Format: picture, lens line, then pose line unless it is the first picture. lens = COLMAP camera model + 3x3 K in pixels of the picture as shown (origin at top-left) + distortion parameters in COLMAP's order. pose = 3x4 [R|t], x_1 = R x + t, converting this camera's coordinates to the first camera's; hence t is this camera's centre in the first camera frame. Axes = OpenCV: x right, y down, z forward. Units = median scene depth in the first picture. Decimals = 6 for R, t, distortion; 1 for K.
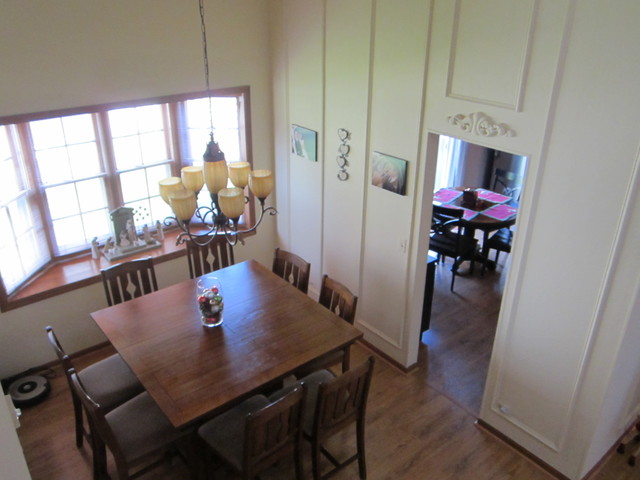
lens RADIAL K [[534.9, 0, 323.0], [0, 534.9, 241.1], [0, 0, 1]] dist [-0.037574, -0.008687]
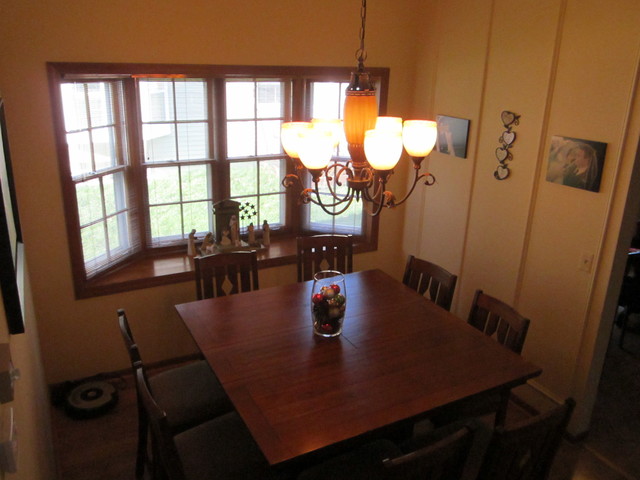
lens RADIAL K [[534.9, 0, 323.0], [0, 534.9, 241.1], [0, 0, 1]] dist [-0.037574, -0.008687]
pose [[0.980721, 0.082443, -0.177171, -0.076487], [-0.102732, 0.988767, -0.108563, 0.090806], [0.166230, 0.124671, 0.978174, 0.212563]]
